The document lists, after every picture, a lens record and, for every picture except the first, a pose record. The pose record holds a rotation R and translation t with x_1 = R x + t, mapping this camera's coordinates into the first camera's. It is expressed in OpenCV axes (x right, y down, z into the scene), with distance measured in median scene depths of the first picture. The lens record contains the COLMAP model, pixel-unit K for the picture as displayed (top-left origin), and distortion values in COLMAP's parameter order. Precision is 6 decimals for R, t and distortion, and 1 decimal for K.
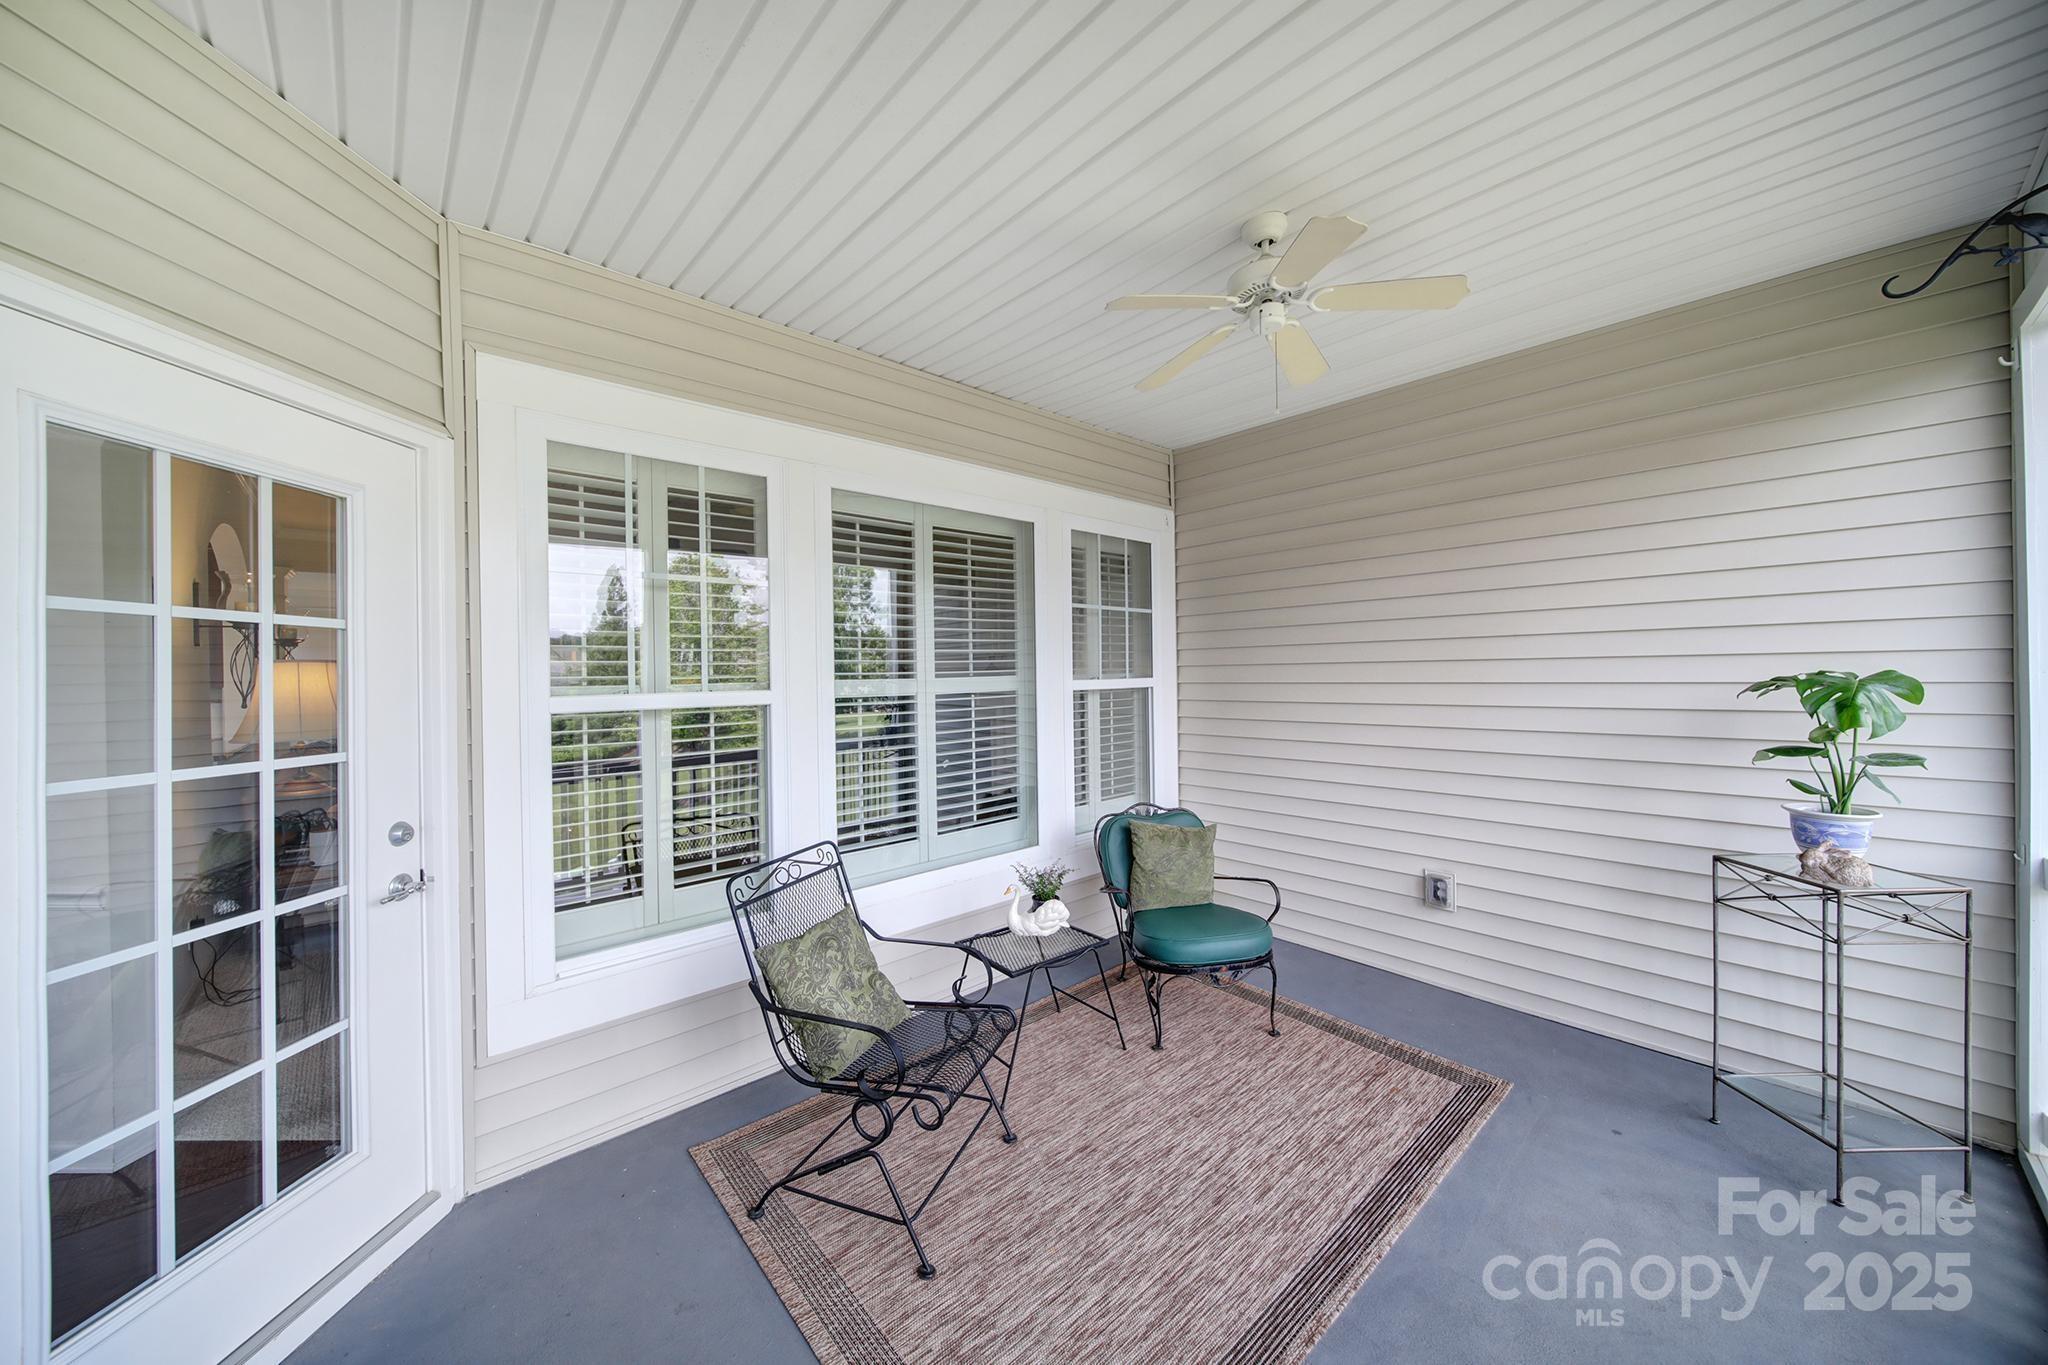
lens RADIAL K [[722.3, 0, 1022.5], [0, 722.3, 669.4], [0, 0, 1]] dist [-0.000190, -0.000102]
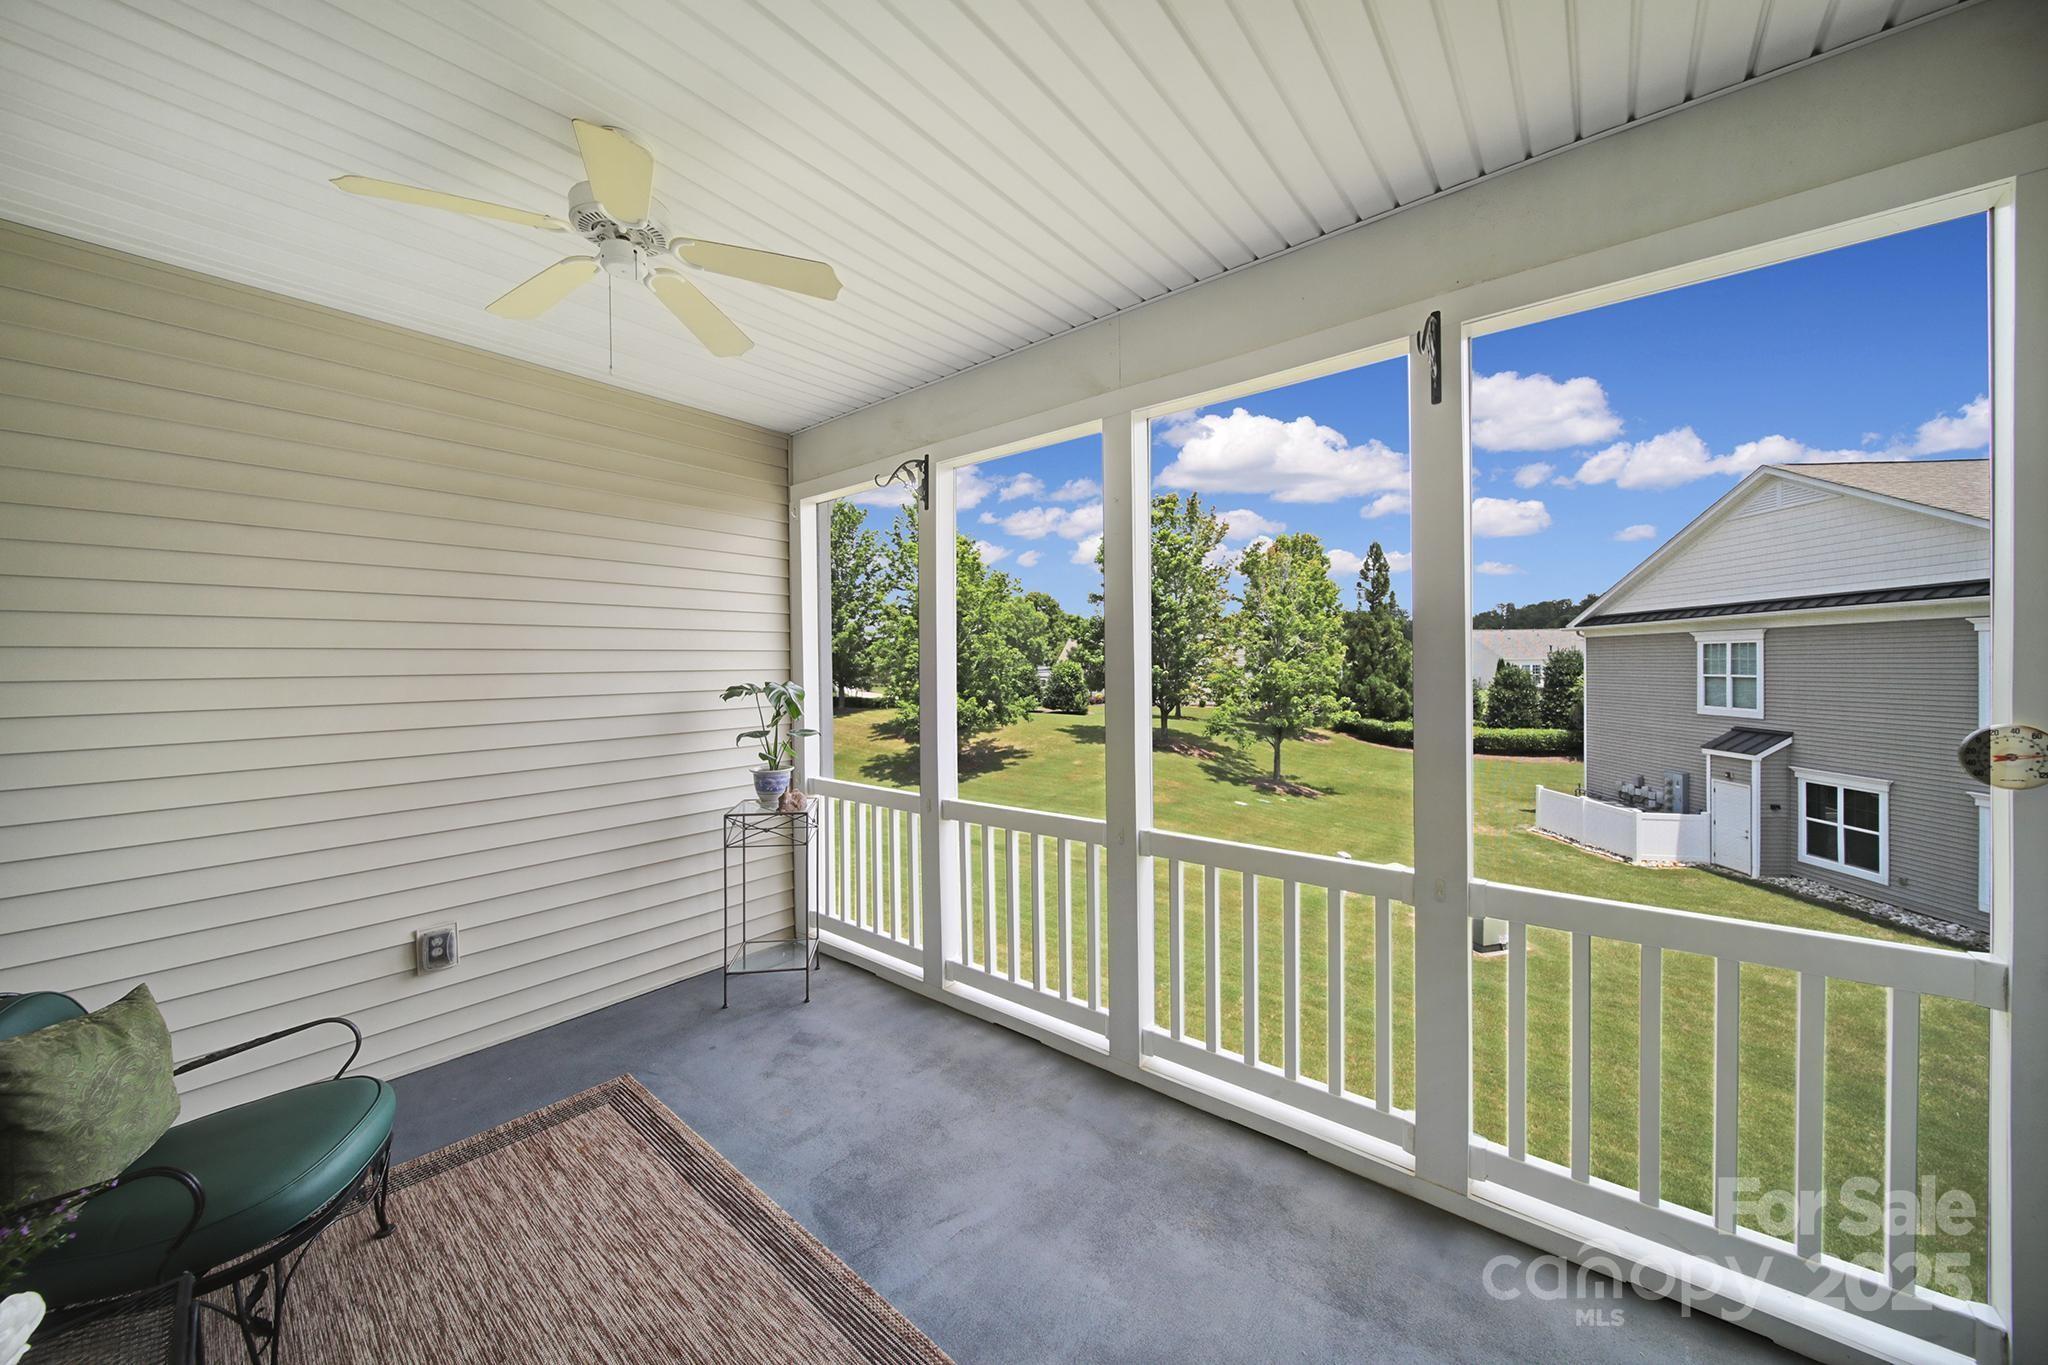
lens RADIAL K [[722.3, 0, 1022.5], [0, 722.3, 669.4], [0, 0, 1]] dist [-0.000190, -0.000102]
pose [[-0.154322, 0.008097, 0.987987, -0.552602], [0.011642, 0.999912, -0.006377, -0.007792], [-0.987952, 0.010518, -0.154402, 0.695992]]
